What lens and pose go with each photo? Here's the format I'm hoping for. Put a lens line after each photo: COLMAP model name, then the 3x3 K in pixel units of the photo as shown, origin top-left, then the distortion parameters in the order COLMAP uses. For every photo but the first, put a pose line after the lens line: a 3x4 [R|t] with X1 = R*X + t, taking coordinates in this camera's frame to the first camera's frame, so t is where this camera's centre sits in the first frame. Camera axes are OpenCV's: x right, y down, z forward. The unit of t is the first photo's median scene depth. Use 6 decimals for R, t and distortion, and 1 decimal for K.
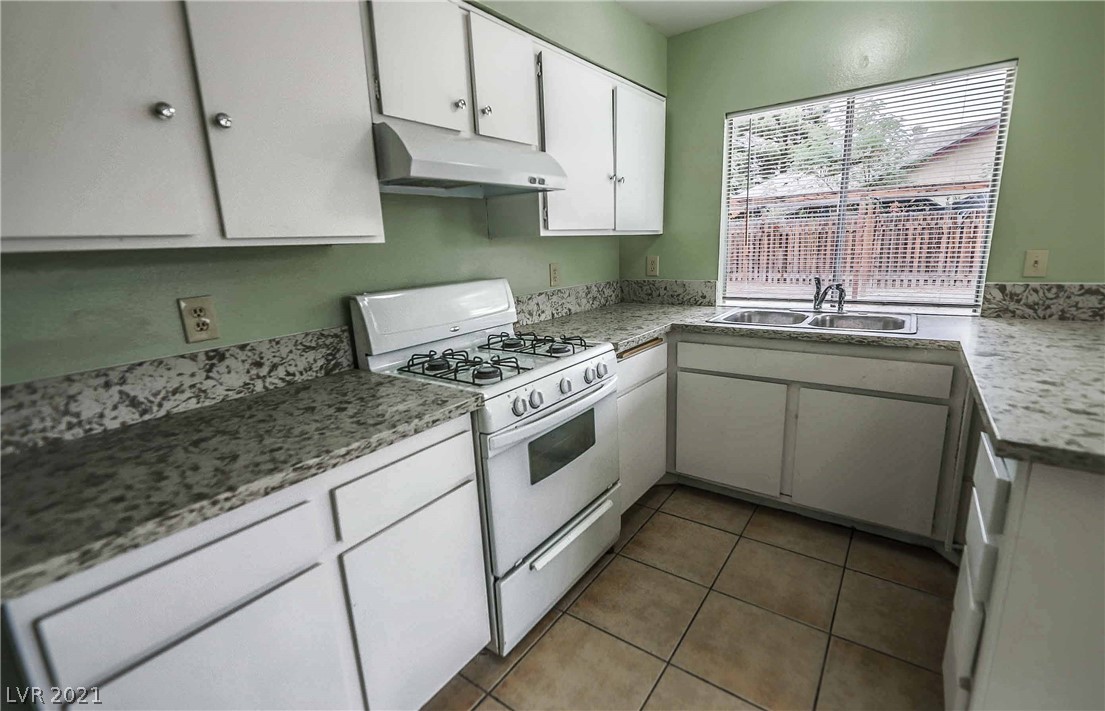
lens RADIAL K [[484.1, 0, 557.0], [0, 484.1, 352.9], [0, 0, 1]] dist [0.000173, -0.002840]
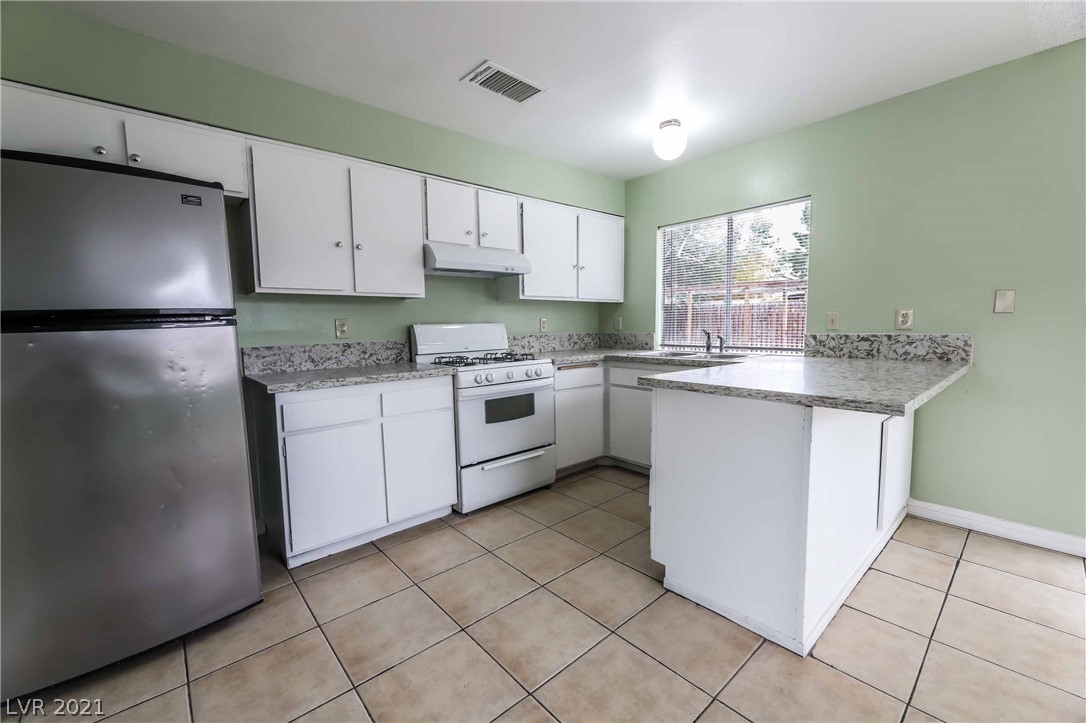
lens RADIAL K [[440.8, 0, 548.9], [0, 440.8, 361.2], [0, 0, 1]] dist [-0.002088, -0.001498]
pose [[0.977566, 0.043587, -0.206068, 0.503017], [-0.070100, 0.989907, -0.123164, 0.212874], [0.198620, 0.134847, 0.970756, -0.622952]]
